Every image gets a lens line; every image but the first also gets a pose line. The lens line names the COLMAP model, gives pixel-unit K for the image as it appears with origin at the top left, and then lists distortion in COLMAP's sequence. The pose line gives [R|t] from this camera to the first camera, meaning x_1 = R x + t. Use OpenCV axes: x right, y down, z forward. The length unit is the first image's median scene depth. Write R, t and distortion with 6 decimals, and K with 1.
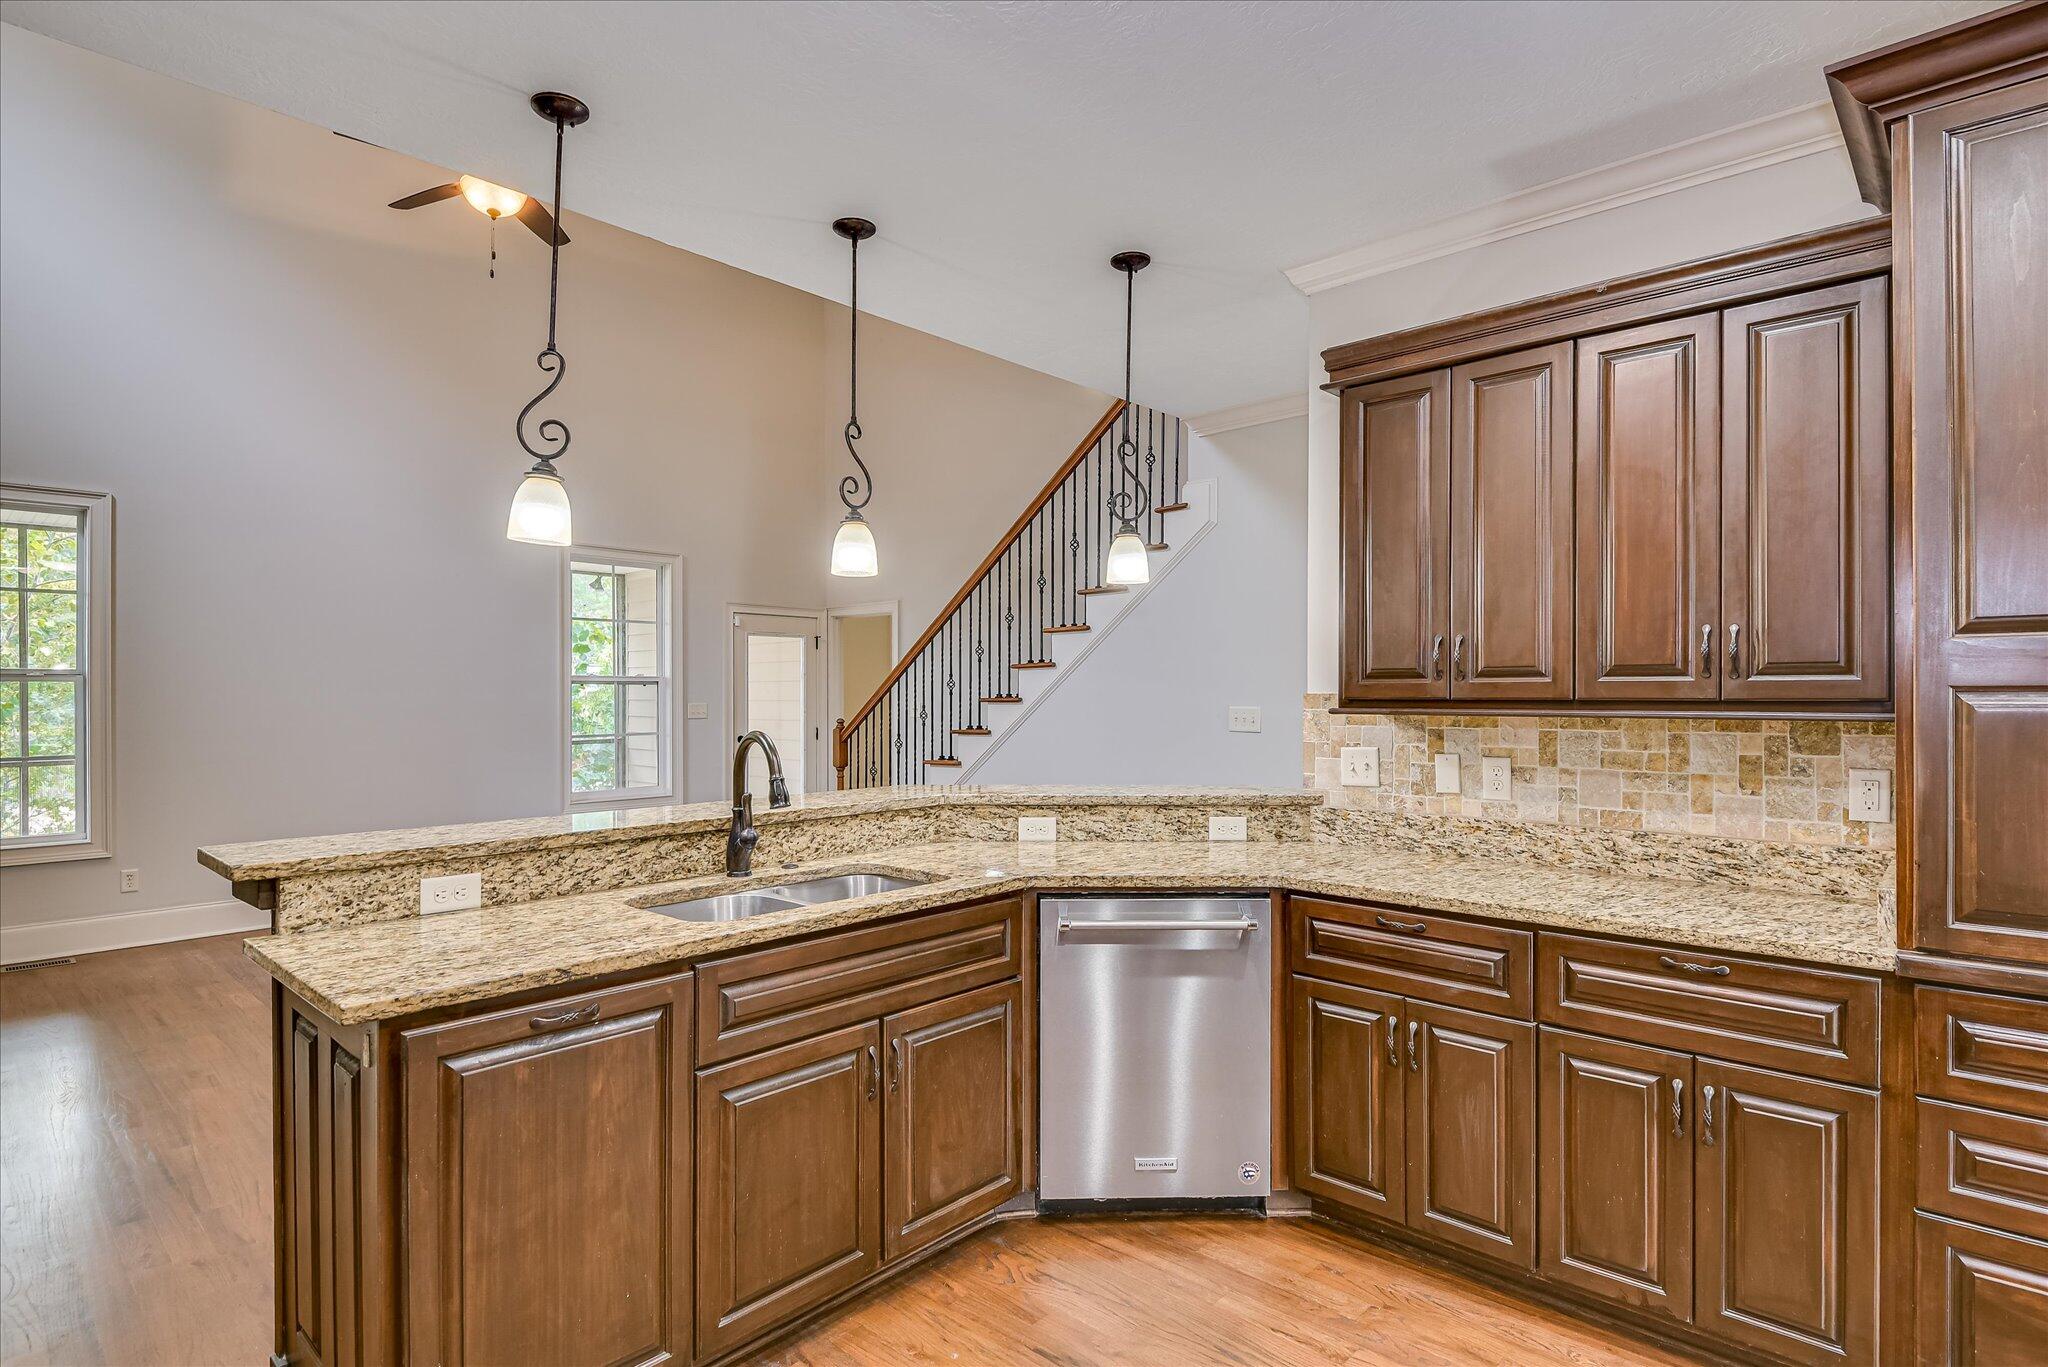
lens RADIAL K [[1028.2, 0, 1022.4], [0, 1028.2, 691.1], [0, 0, 1]] dist [0.002527, -0.020139]
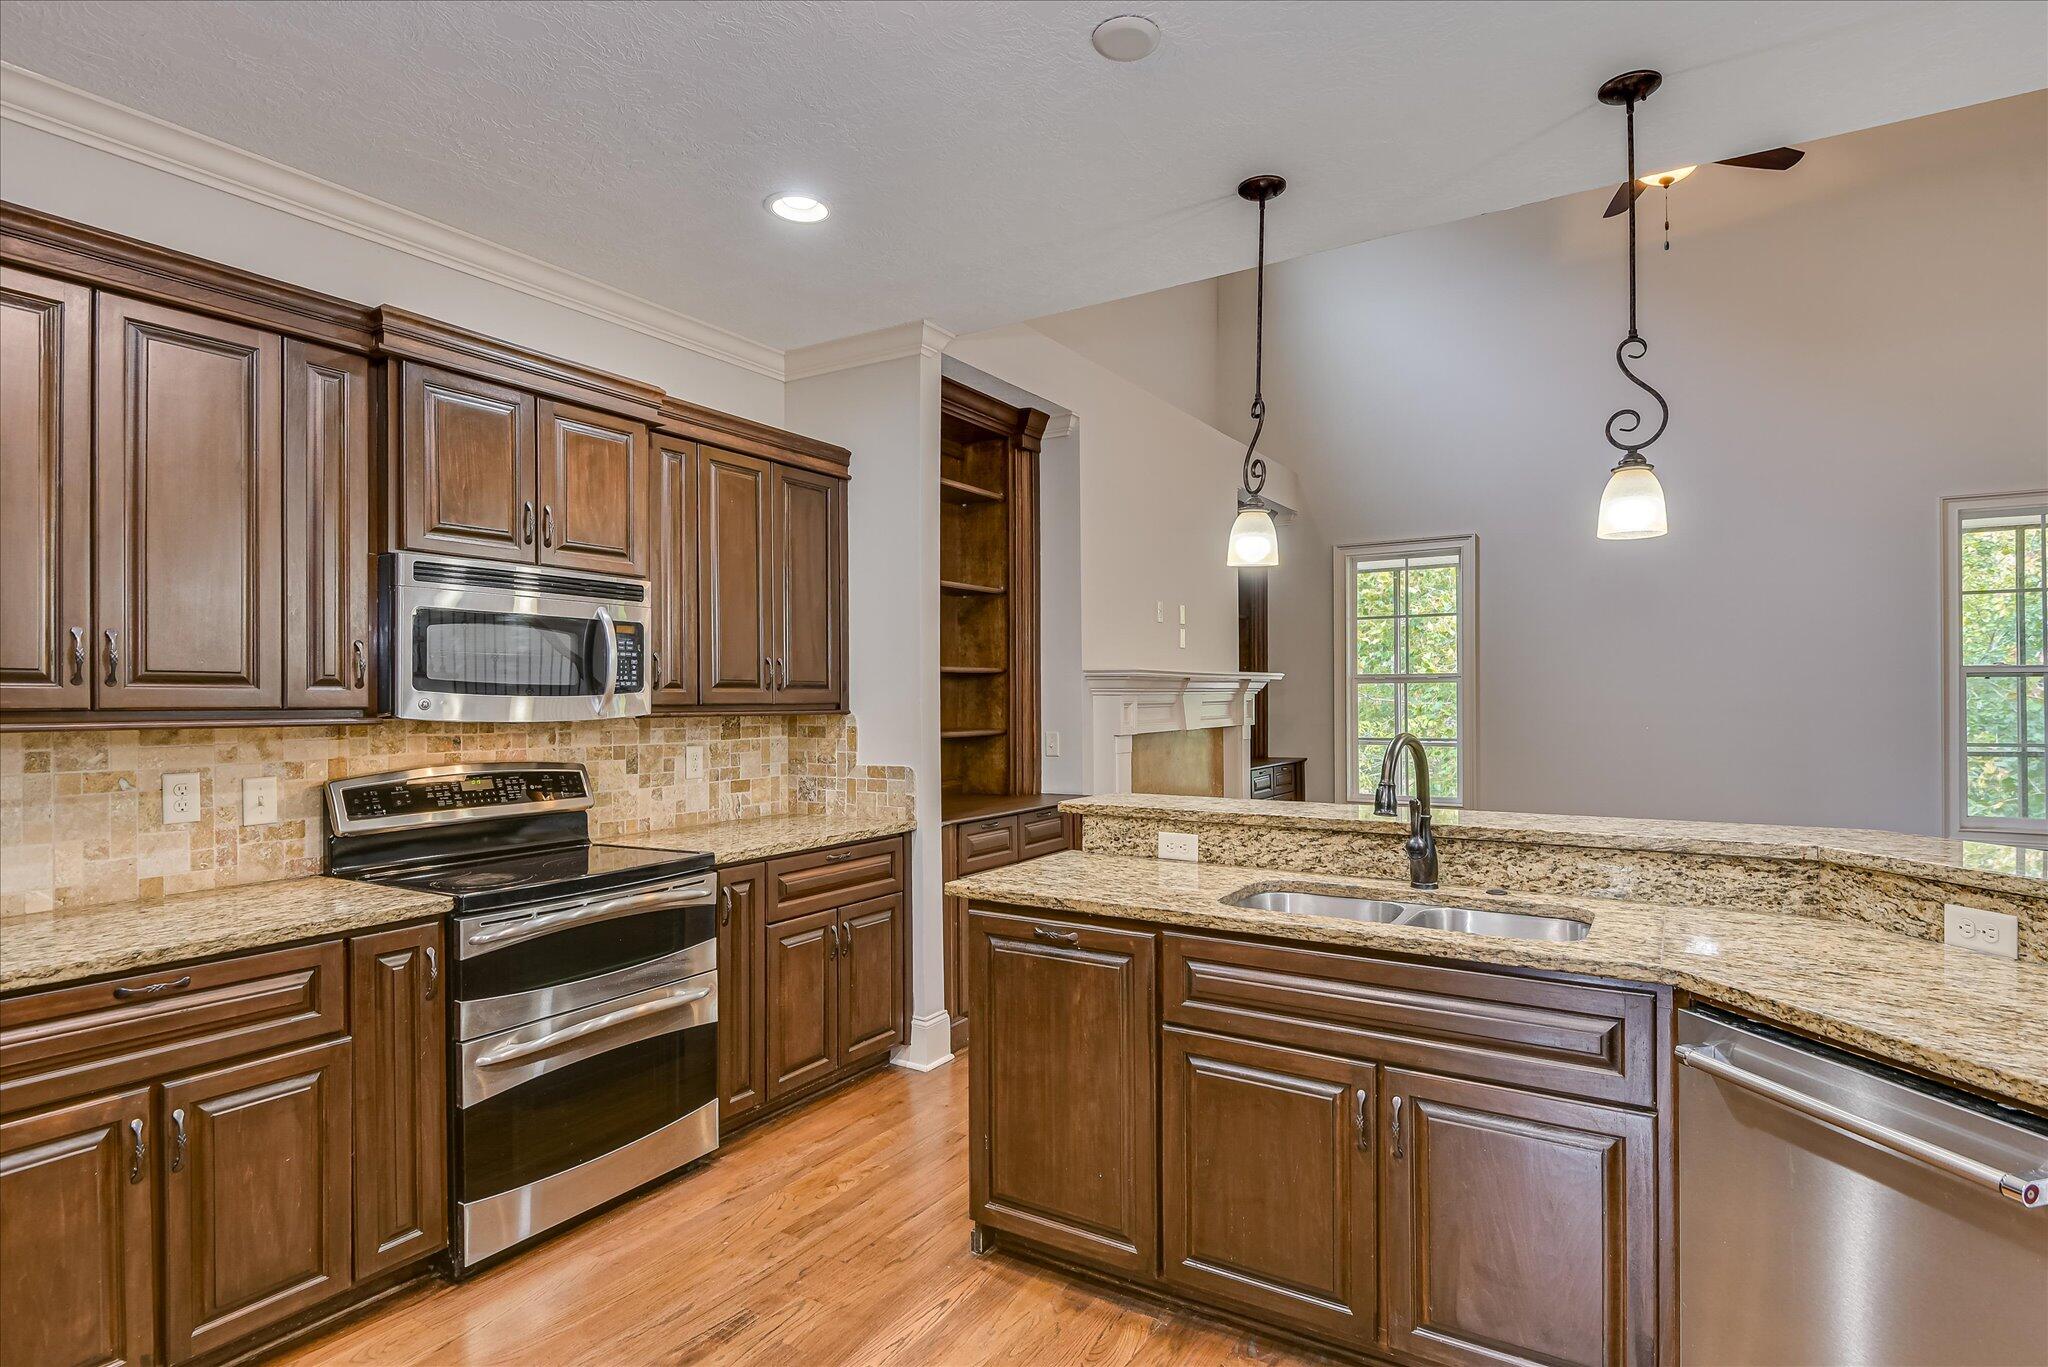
lens RADIAL K [[1028.2, 0, 1022.4], [0, 1028.2, 691.1], [0, 0, 1]] dist [0.002527, -0.020139]
pose [[0.175215, -0.002818, -0.984526, 0.619149], [0.008123, 0.999966, -0.001417, -0.000883], [0.984497, -0.007749, 0.175232, 0.508310]]
